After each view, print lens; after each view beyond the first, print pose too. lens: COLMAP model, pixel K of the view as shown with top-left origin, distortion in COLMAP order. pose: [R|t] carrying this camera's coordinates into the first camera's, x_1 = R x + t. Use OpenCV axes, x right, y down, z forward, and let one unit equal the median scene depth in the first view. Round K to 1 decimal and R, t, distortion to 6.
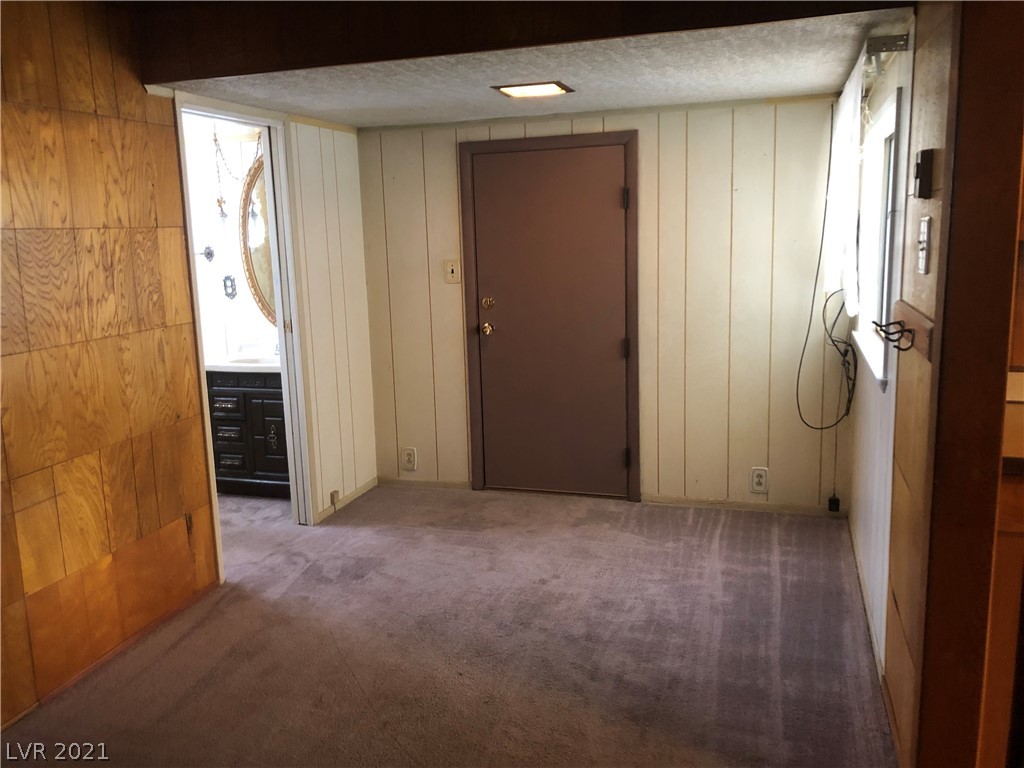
lens RADIAL K [[847.0, 0, 509.3], [0, 847.0, 363.1], [0, 0, 1]] dist [0.101510, -0.006702]
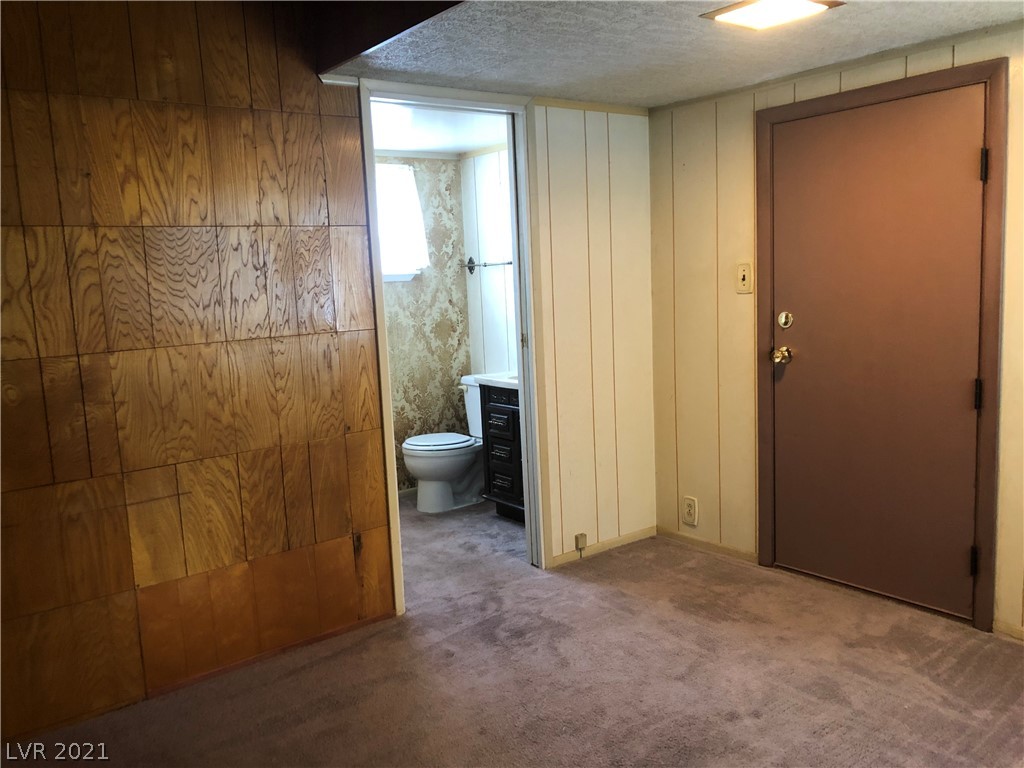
lens RADIAL K [[859.9, 0, 512.0], [0, 859.9, 384.0], [0, 0, 1]] dist [0.040675, -0.008401]
pose [[0.827767, 0.071733, -0.556468, 0.300214], [-0.072923, 0.997136, 0.020062, -0.018970], [0.556313, 0.023973, 0.830627, 0.341829]]
